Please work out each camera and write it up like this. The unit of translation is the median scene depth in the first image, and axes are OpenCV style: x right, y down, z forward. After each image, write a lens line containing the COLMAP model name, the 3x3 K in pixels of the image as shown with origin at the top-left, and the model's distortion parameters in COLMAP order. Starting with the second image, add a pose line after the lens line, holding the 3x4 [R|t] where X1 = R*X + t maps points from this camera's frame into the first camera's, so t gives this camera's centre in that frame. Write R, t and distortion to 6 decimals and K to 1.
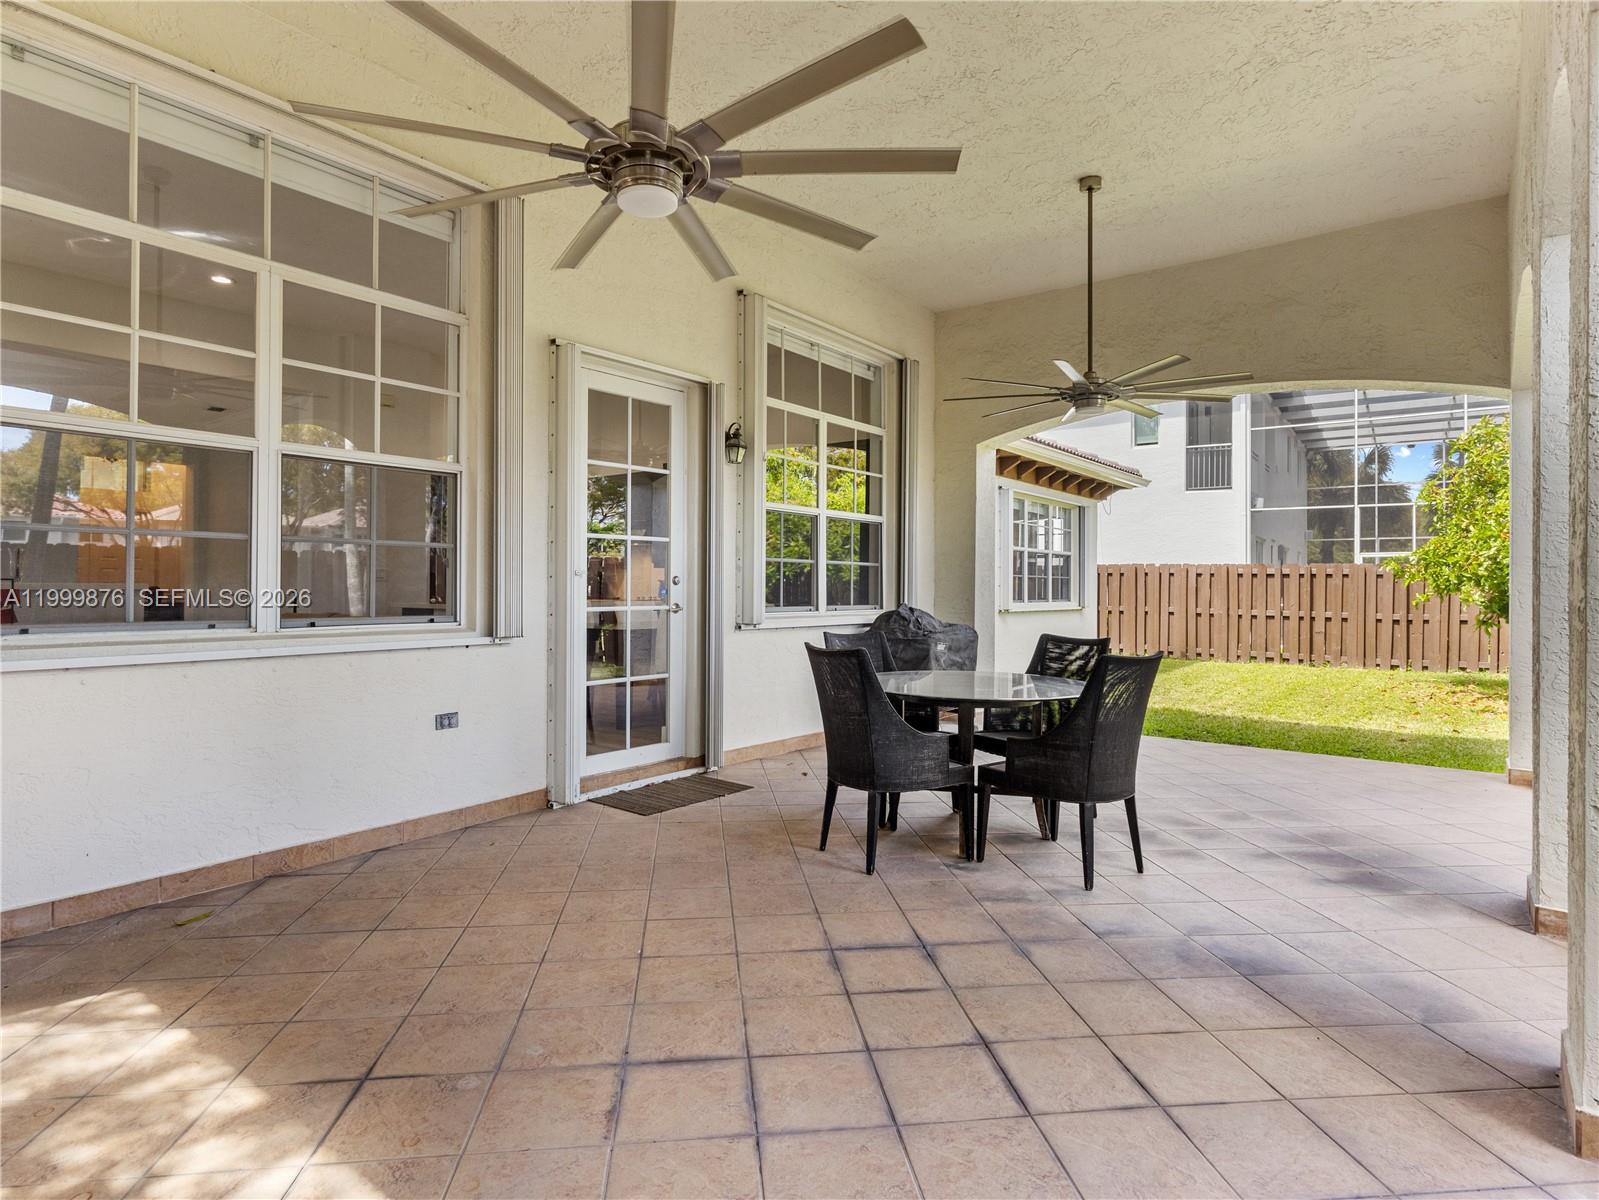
lens RADIAL K [[860.4, 0, 799.0], [0, 860.4, 610.6], [0, 0, 1]] dist [0.004451, 0.000615]
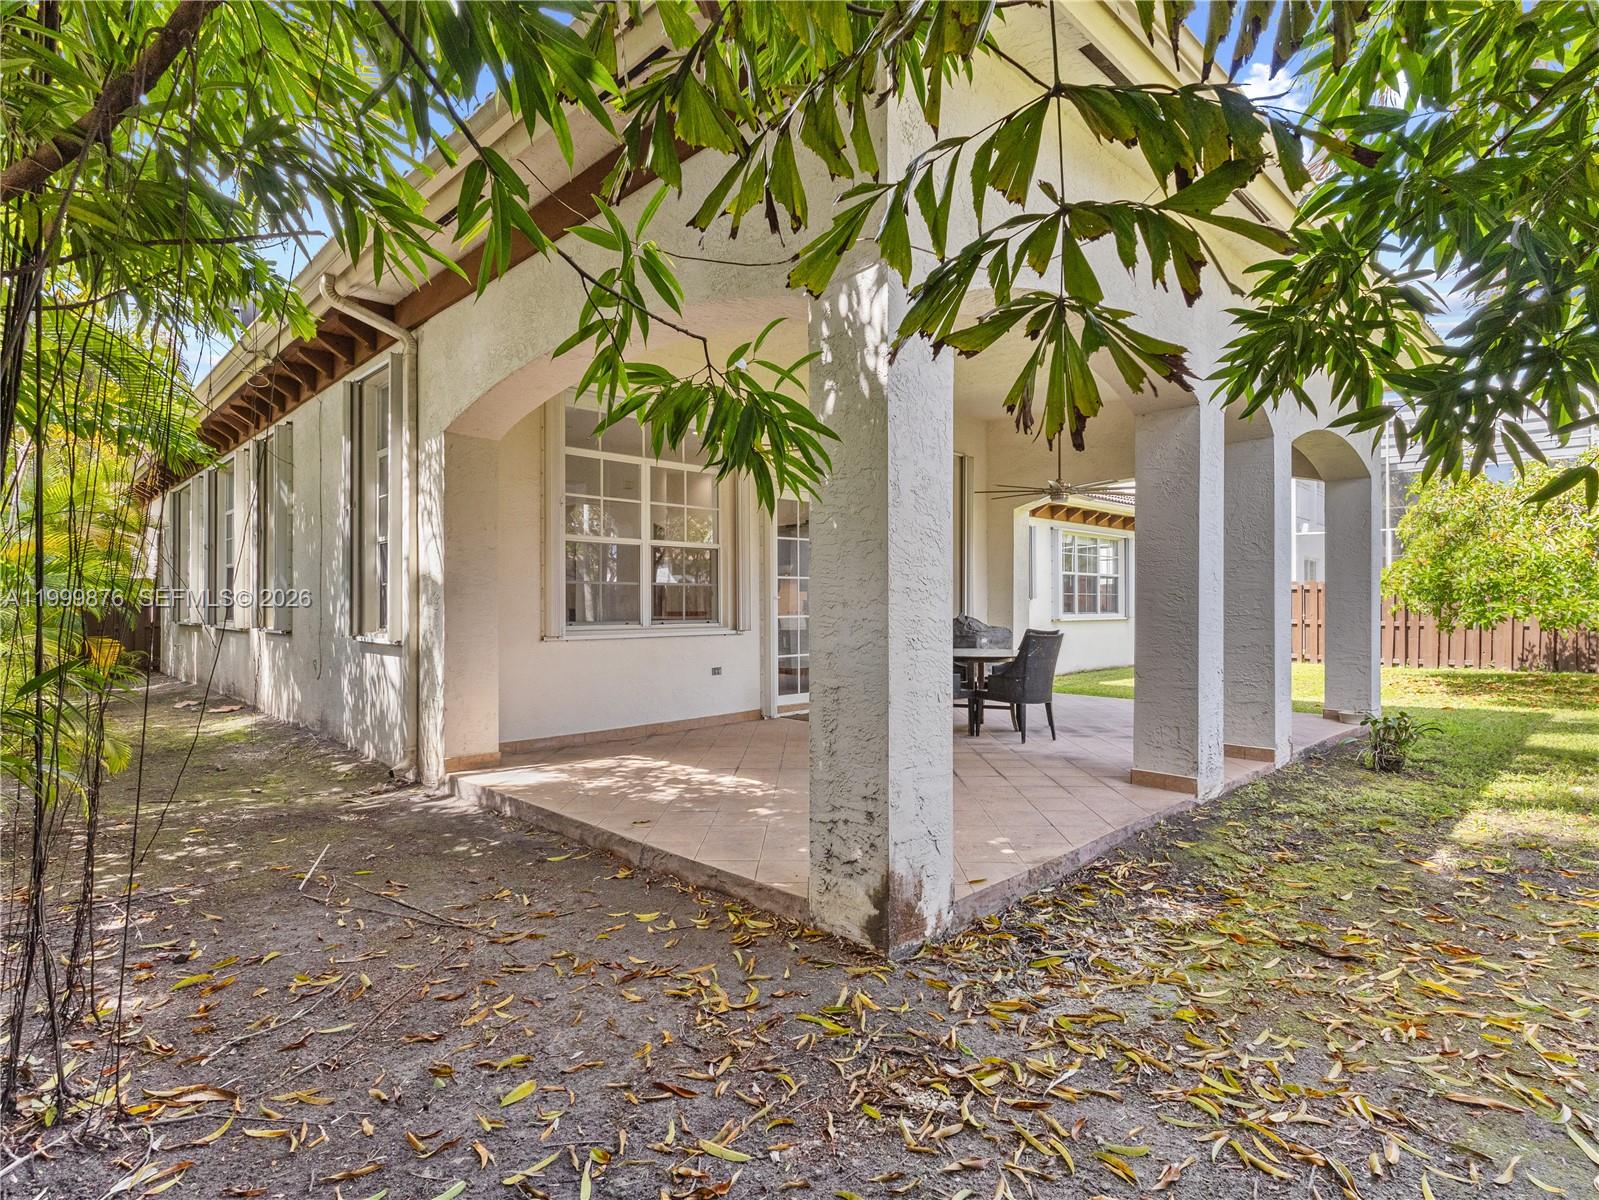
lens RADIAL K [[846.0, 0, 803.6], [0, 846.0, 613.5], [0, 0, 1]] dist [0.002234, 0.001305]
pose [[0.991452, -0.008065, -0.130223, 0.029826], [0.005894, 0.999837, -0.017047, 0.013902], [0.130339, 0.016134, 0.991338, -0.497100]]
